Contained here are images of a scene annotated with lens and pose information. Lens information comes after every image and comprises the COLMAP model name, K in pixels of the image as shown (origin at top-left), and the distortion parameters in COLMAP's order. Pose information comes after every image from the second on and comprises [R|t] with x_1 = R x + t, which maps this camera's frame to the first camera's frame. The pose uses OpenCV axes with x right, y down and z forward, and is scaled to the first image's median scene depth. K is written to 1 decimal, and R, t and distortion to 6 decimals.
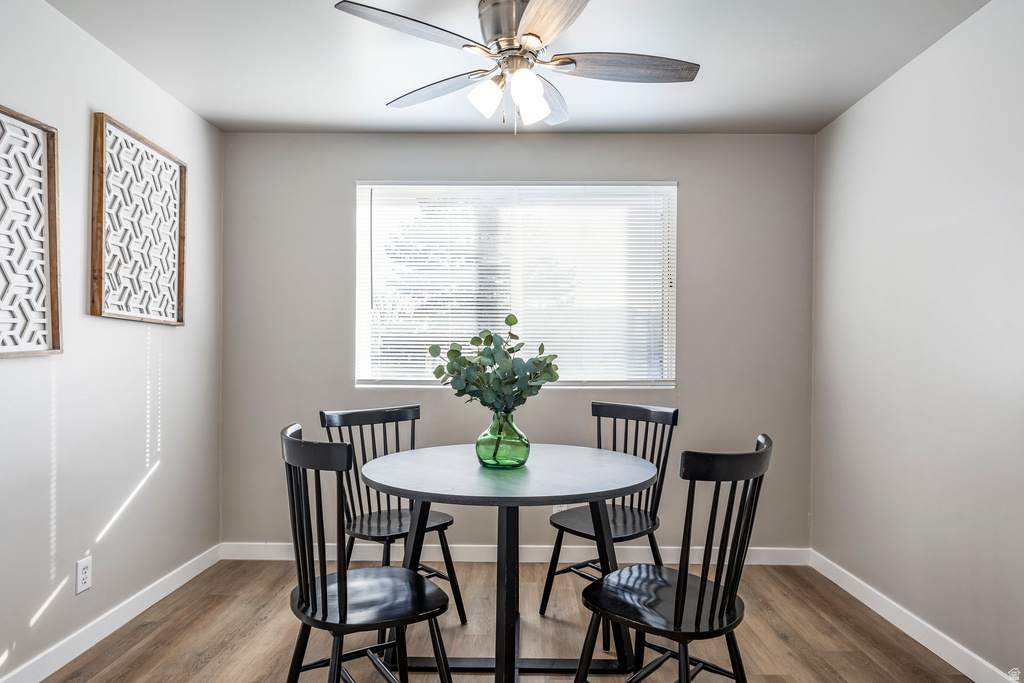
lens RADIAL K [[651.7, 0, 489.2], [0, 651.7, 364.0], [0, 0, 1]] dist [0.003955, 0.001053]
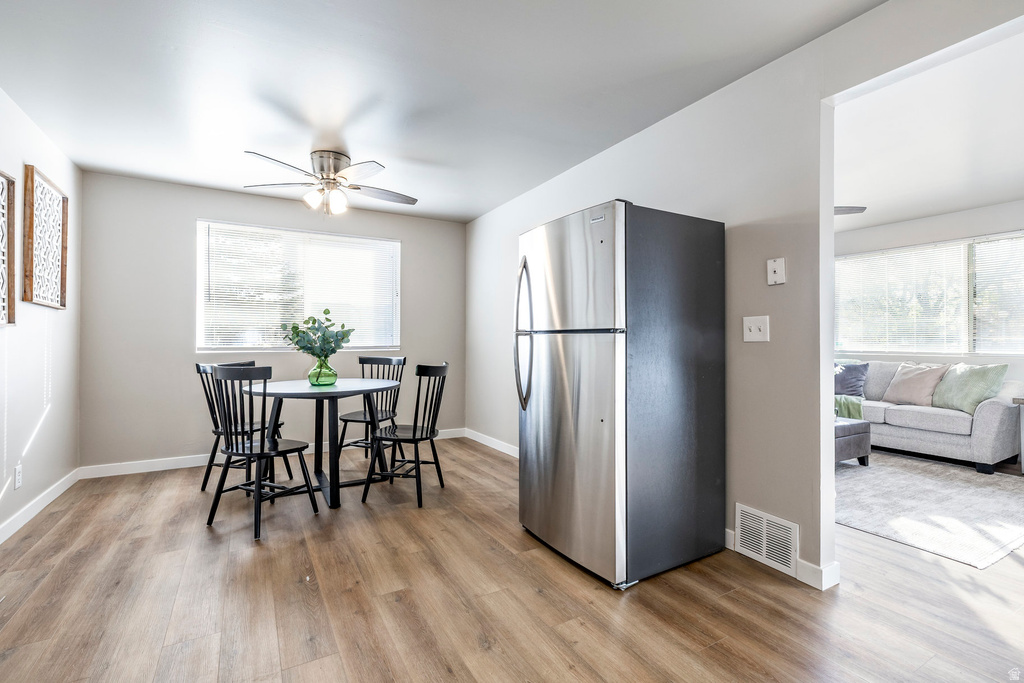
lens RADIAL K [[452.2, 0, 496.8], [0, 452.2, 335.3], [0, 0, 1]] dist [0.001171, 0.000569]
pose [[0.867644, 0.000364, 0.497187, -0.193706], [0.008726, 0.999835, -0.015960, 0.029498], [-0.497110, 0.018186, 0.867497, -0.432331]]
